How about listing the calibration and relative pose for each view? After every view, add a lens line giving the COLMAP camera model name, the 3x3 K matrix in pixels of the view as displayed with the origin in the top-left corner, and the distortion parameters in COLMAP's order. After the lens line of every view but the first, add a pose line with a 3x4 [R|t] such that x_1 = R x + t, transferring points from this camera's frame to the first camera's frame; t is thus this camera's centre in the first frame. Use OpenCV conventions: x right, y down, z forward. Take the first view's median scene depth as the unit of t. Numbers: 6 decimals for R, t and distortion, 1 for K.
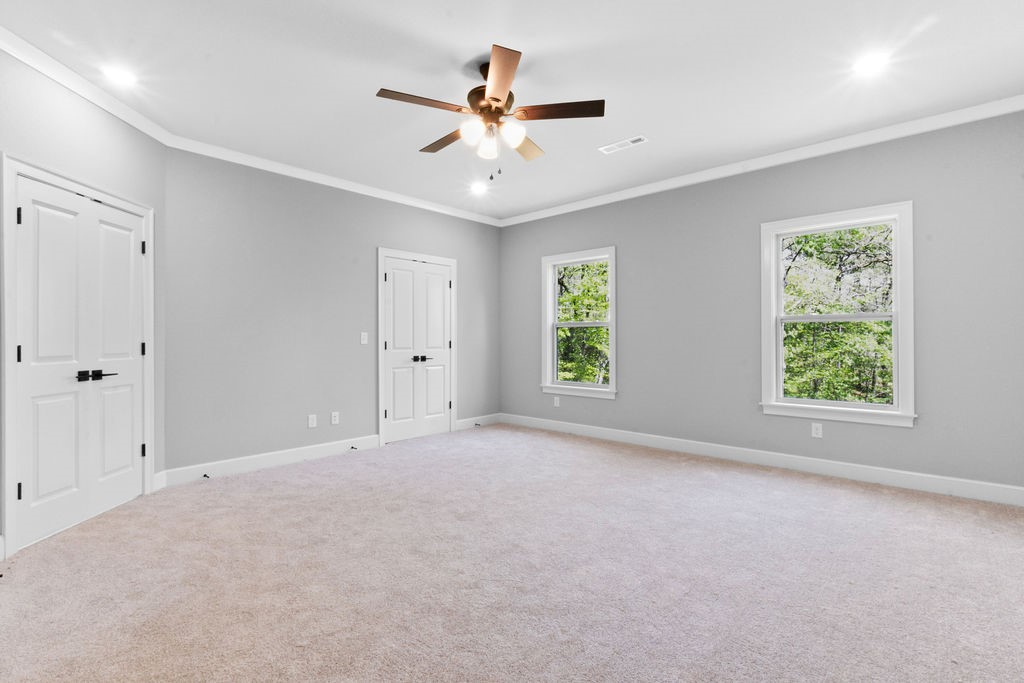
lens RADIAL K [[479.6, 0, 509.6], [0, 479.6, 338.1], [0, 0, 1]] dist [-0.003861, -0.002164]
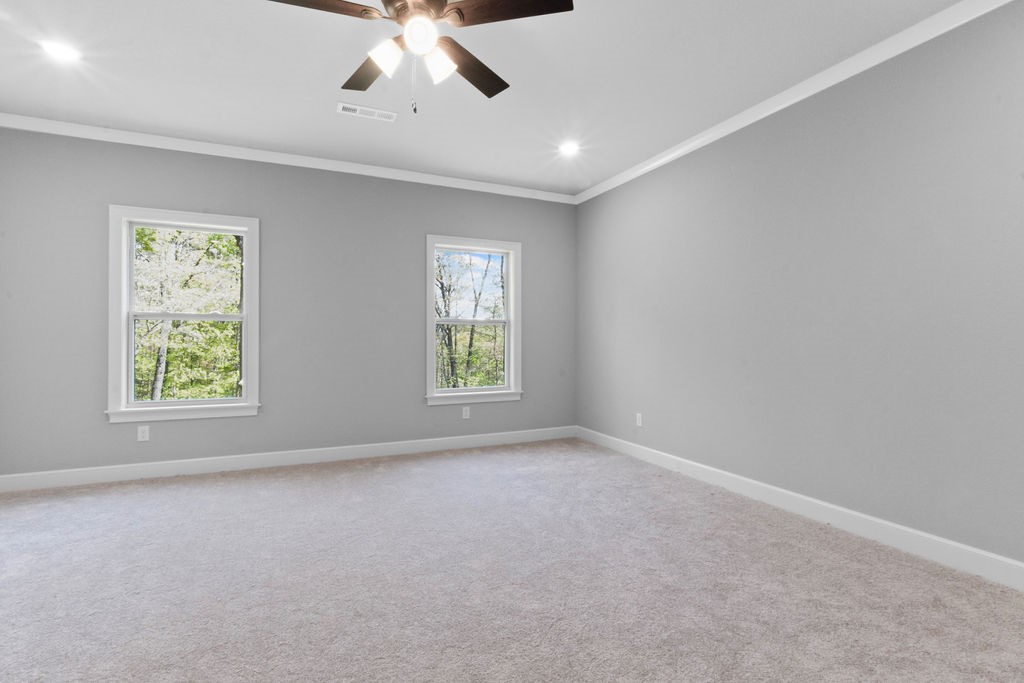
lens RADIAL K [[479.6, 0, 509.2], [0, 479.6, 342.9], [0, 0, 1]] dist [-0.003861, -0.002164]
pose [[0.379510, -0.005355, 0.925172, -0.413286], [-0.006047, 0.999948, 0.008268, 0.001646], [-0.925168, -0.008732, 0.379458, 0.387742]]
